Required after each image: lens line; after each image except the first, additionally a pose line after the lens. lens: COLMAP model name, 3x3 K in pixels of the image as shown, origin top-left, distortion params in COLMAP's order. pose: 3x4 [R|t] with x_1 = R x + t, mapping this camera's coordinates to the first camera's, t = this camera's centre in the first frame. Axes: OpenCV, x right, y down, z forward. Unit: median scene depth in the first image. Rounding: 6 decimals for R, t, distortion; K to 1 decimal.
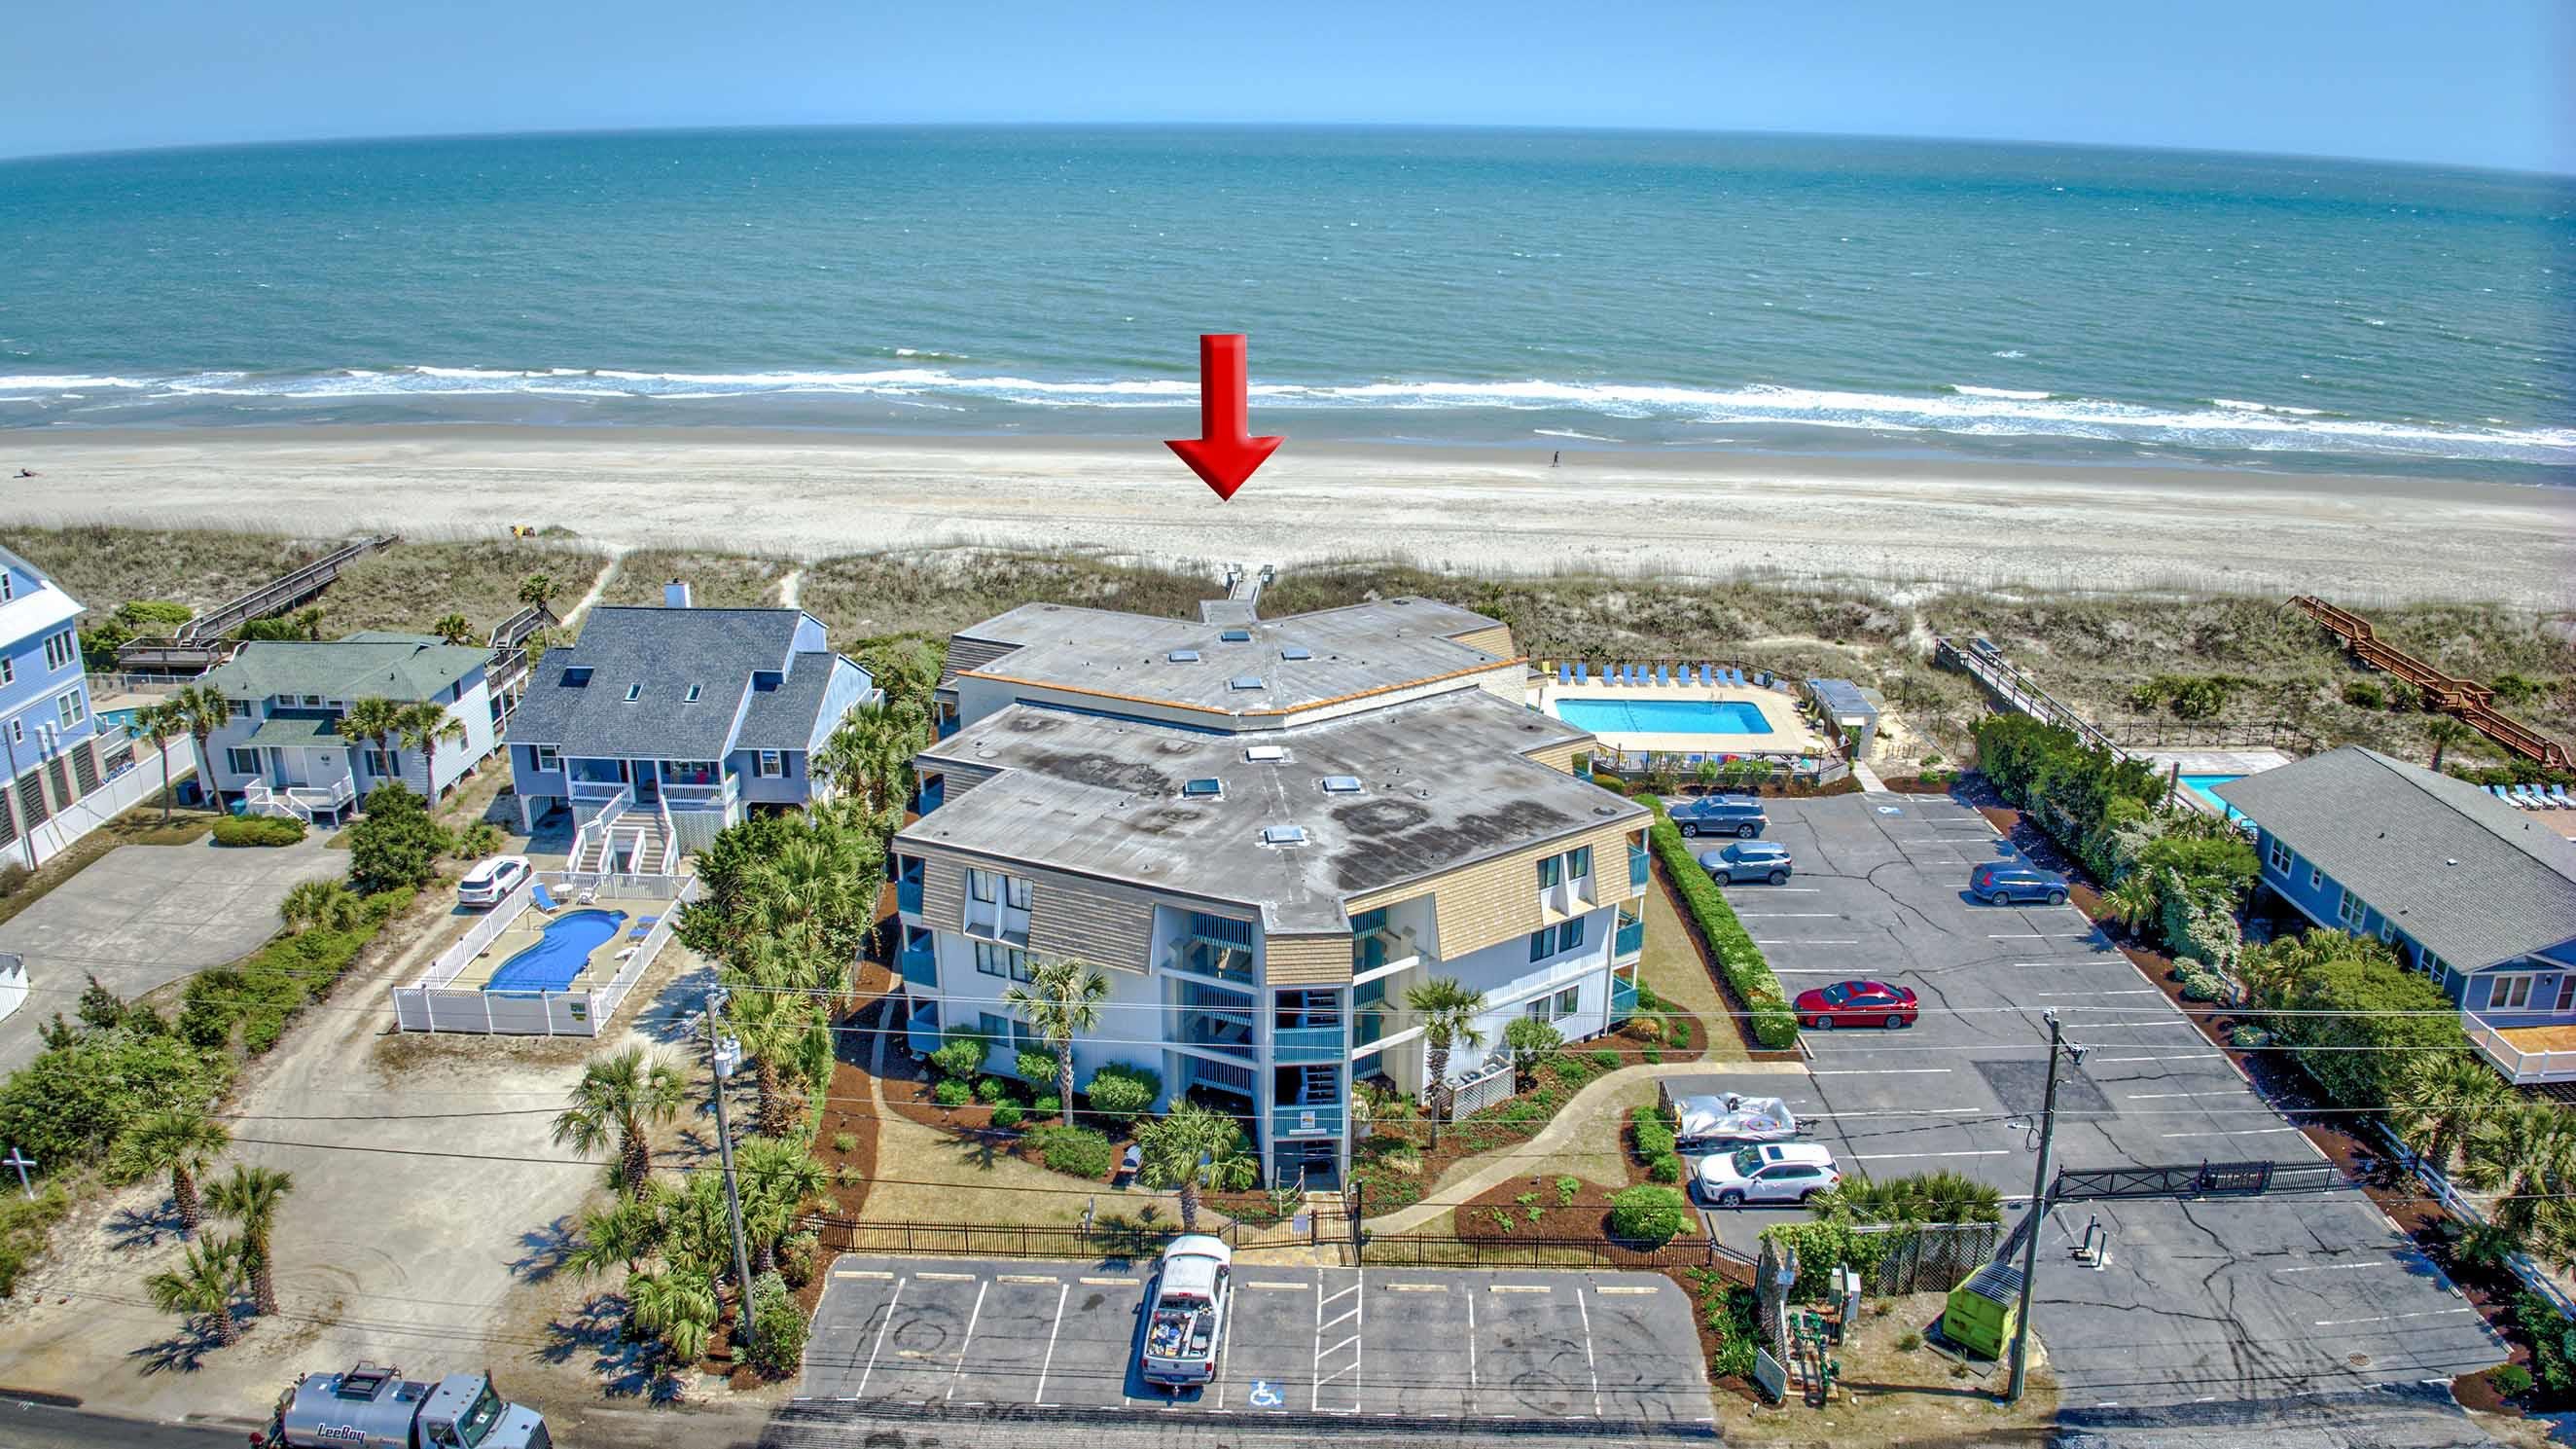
lens RADIAL K [[1813.9, 0, 1297.1], [0, 1813.9, 720.7], [0, 0, 1]] dist [-0.106506, -0.011168]
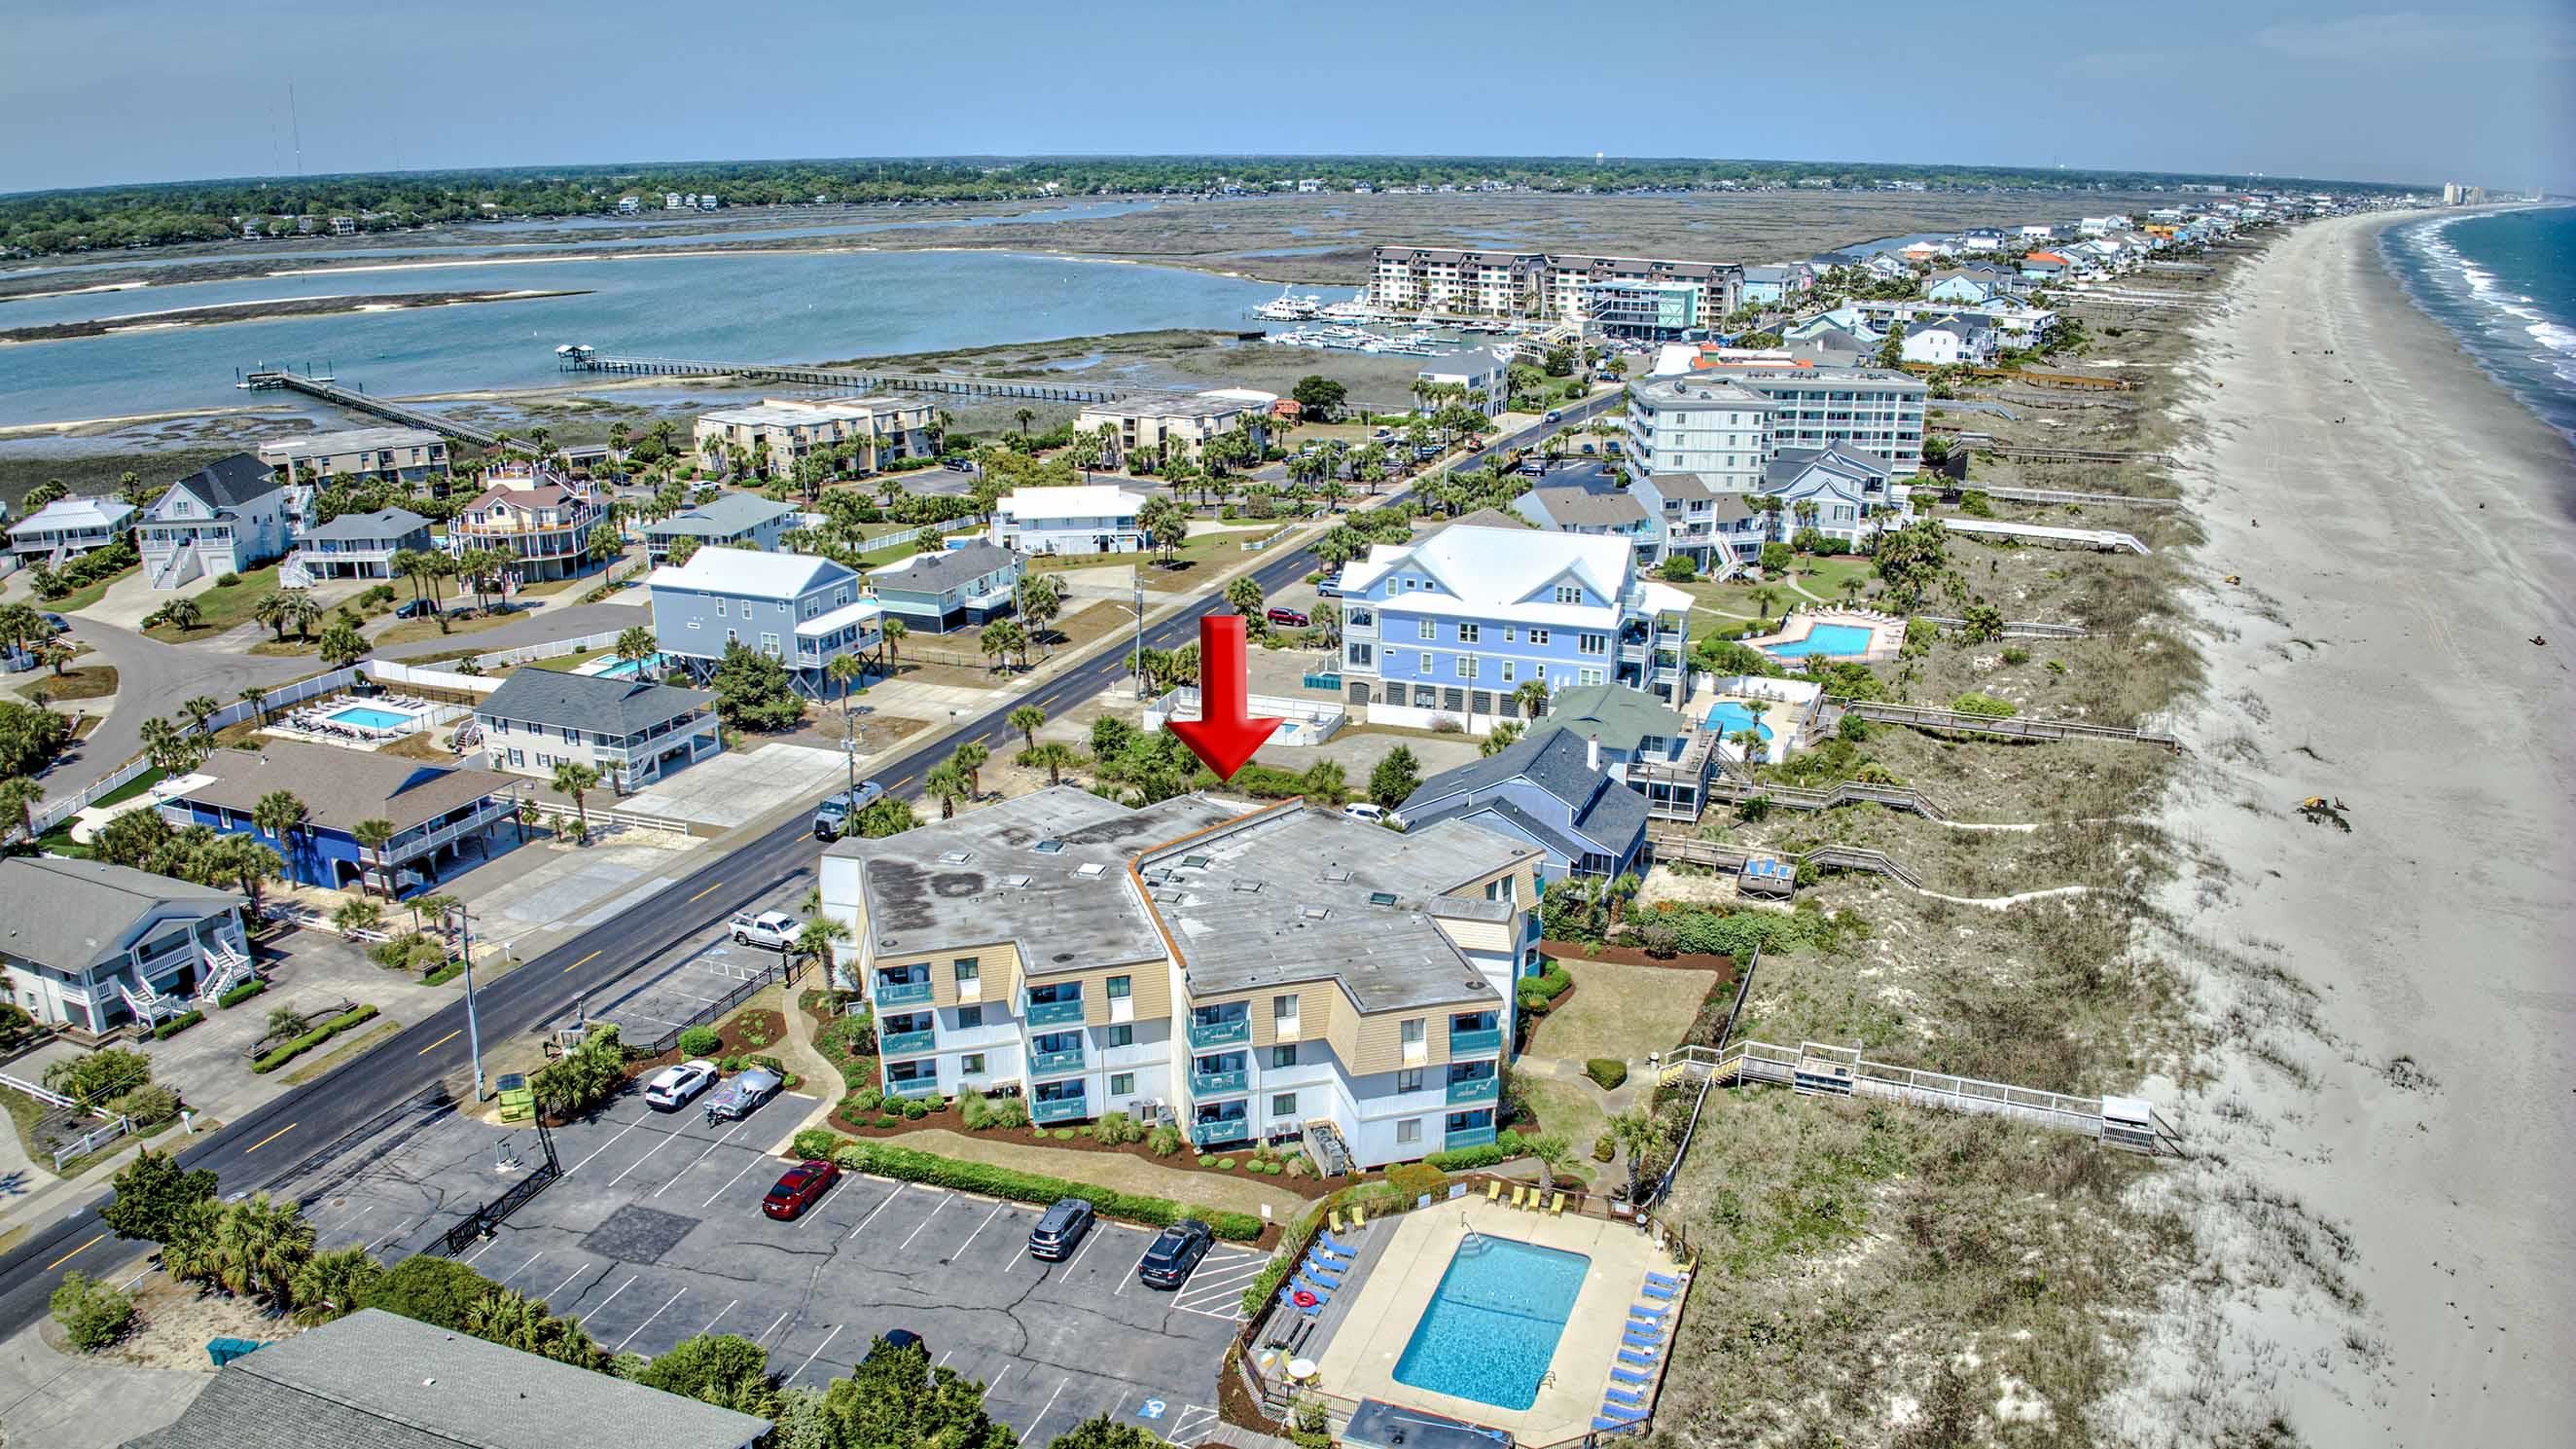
lens RADIAL K [[1813.9, 0, 1297.1], [0, 1813.9, 720.7], [0, 0, 1]] dist [-0.106506, -0.011168]
pose [[-0.333119, 0.276896, -0.901311, 0.781314], [-0.305988, 0.872424, 0.381113, -0.448341], [0.891854, 0.402746, -0.205894, 0.912328]]
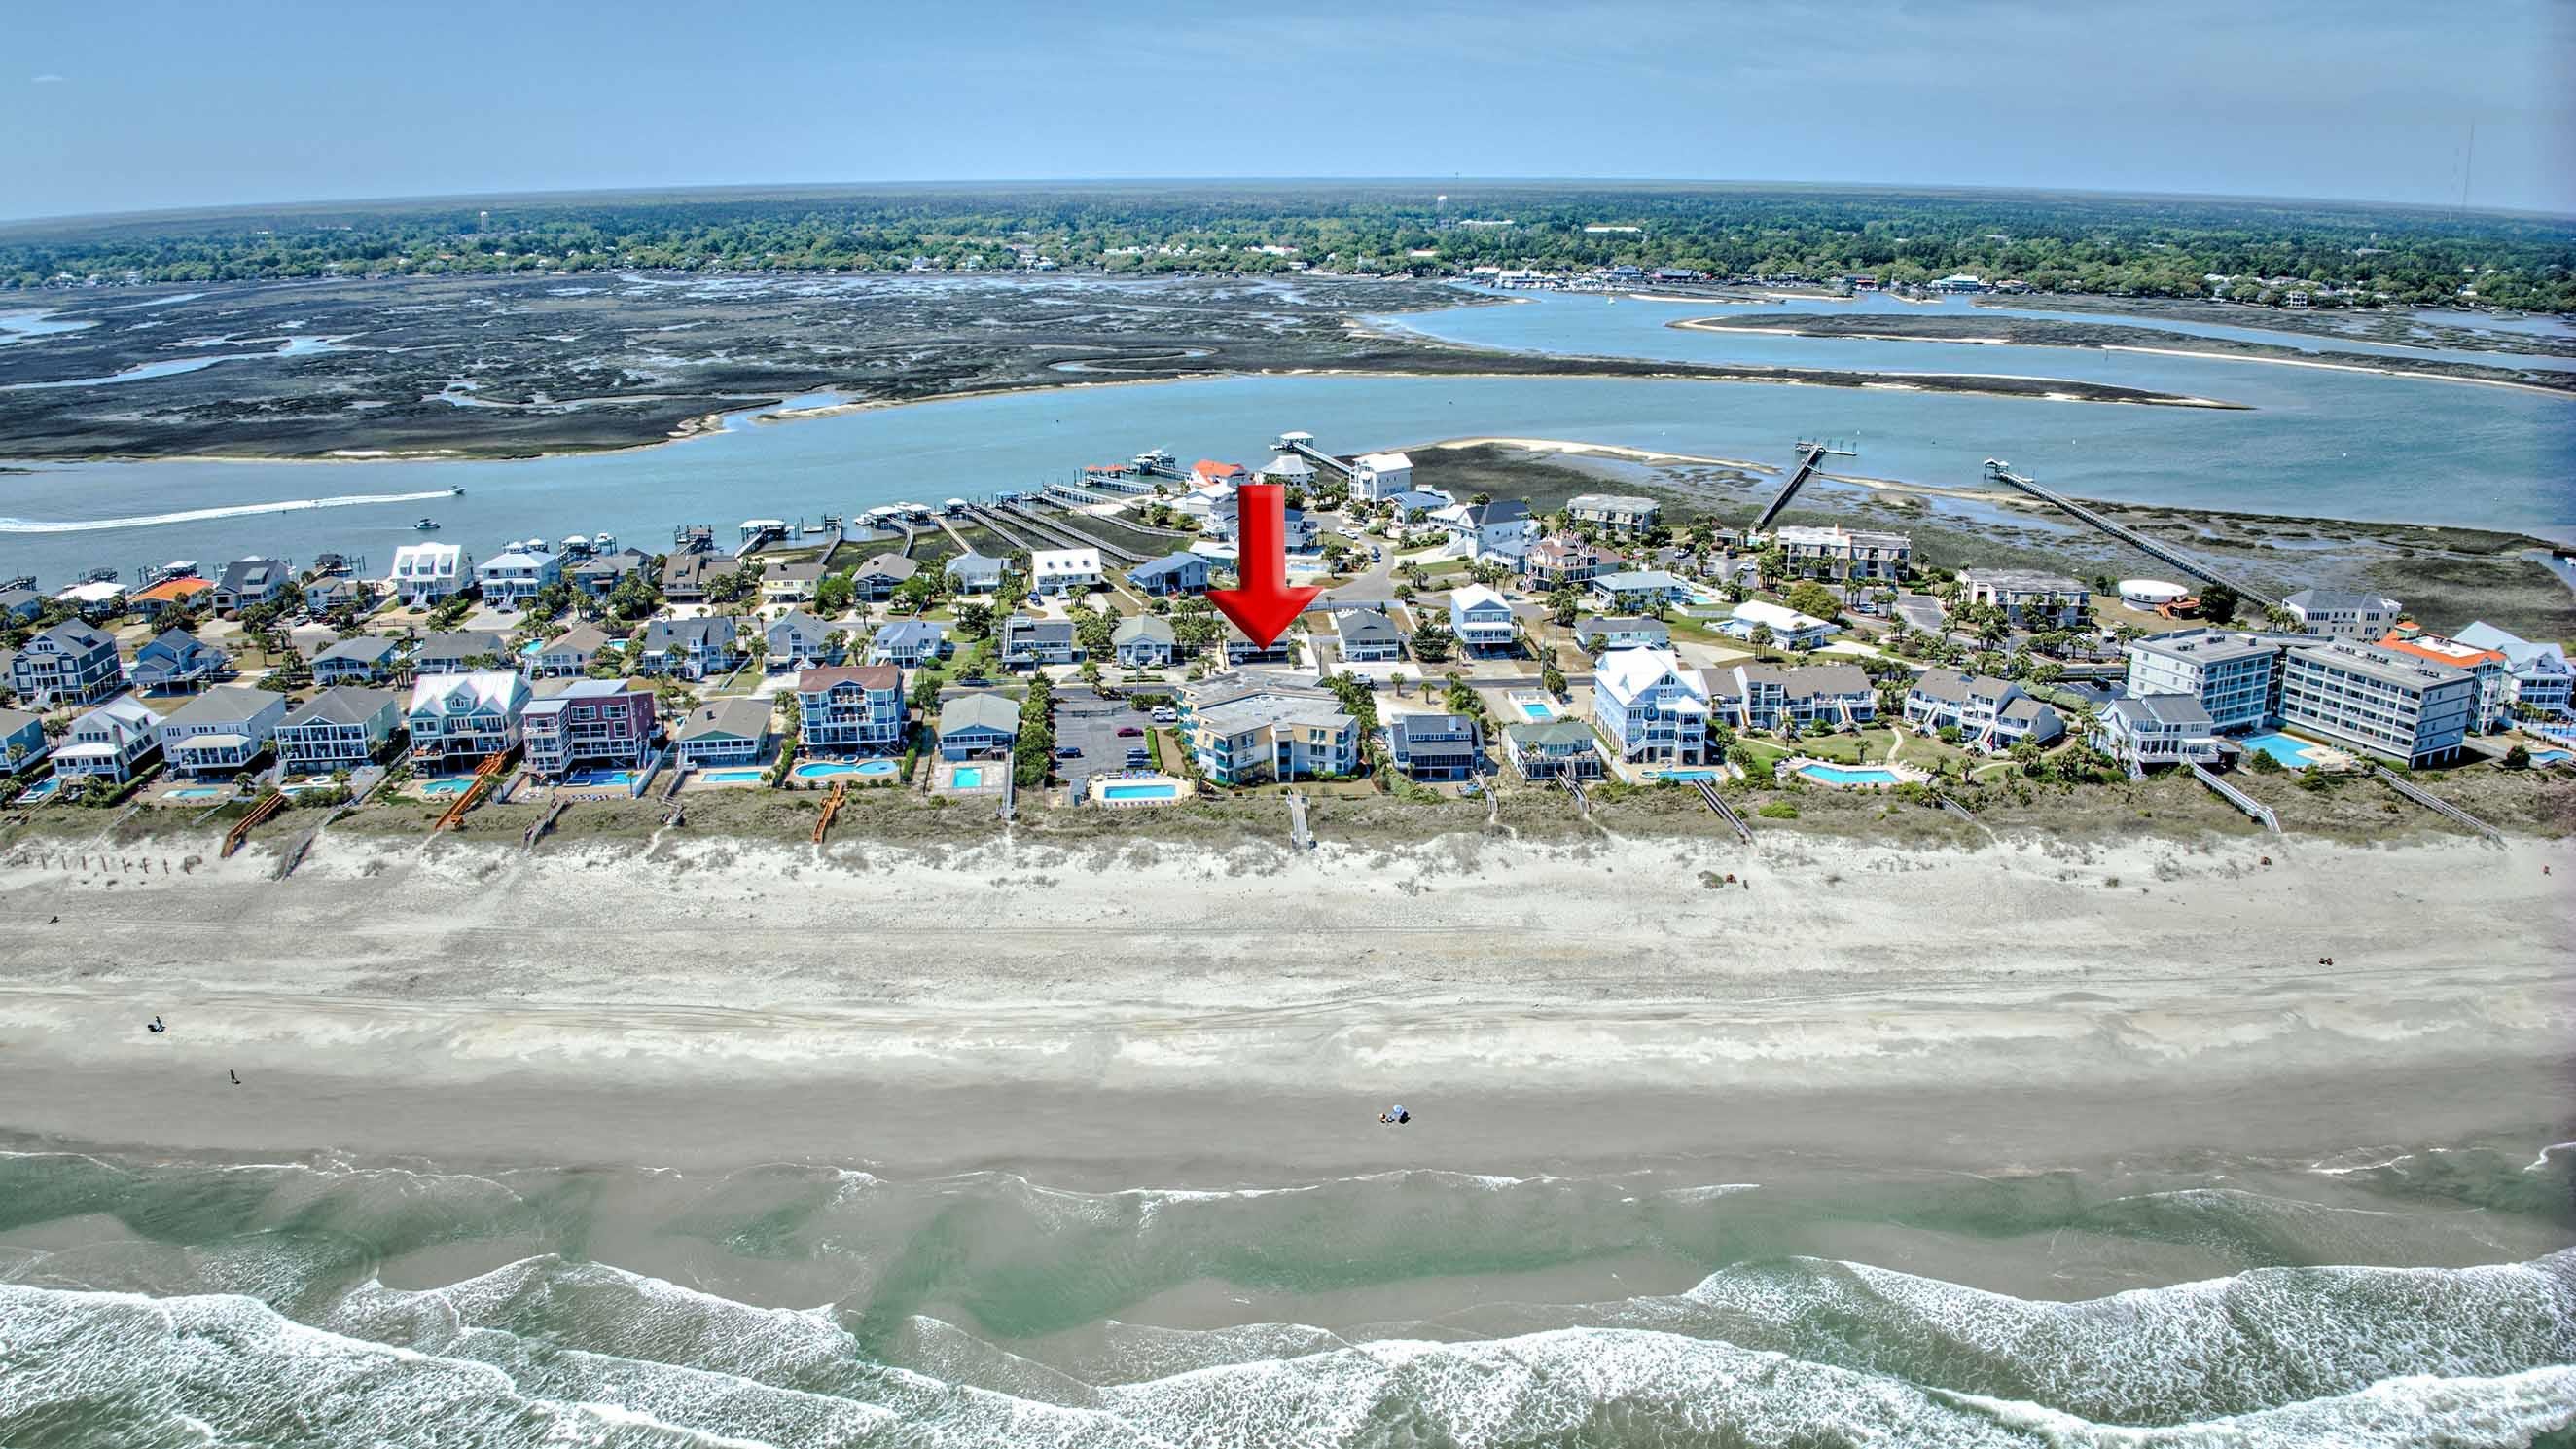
lens RADIAL K [[1813.9, 0, 1297.1], [0, 1813.9, 720.7], [0, 0, 1]] dist [-0.106506, -0.011168]
pose [[-0.994433, 0.025551, -0.102223, 0.229044], [-0.038896, 0.812616, 0.581500, -1.675162], [0.097926, 0.582239, -0.807099, 3.081661]]
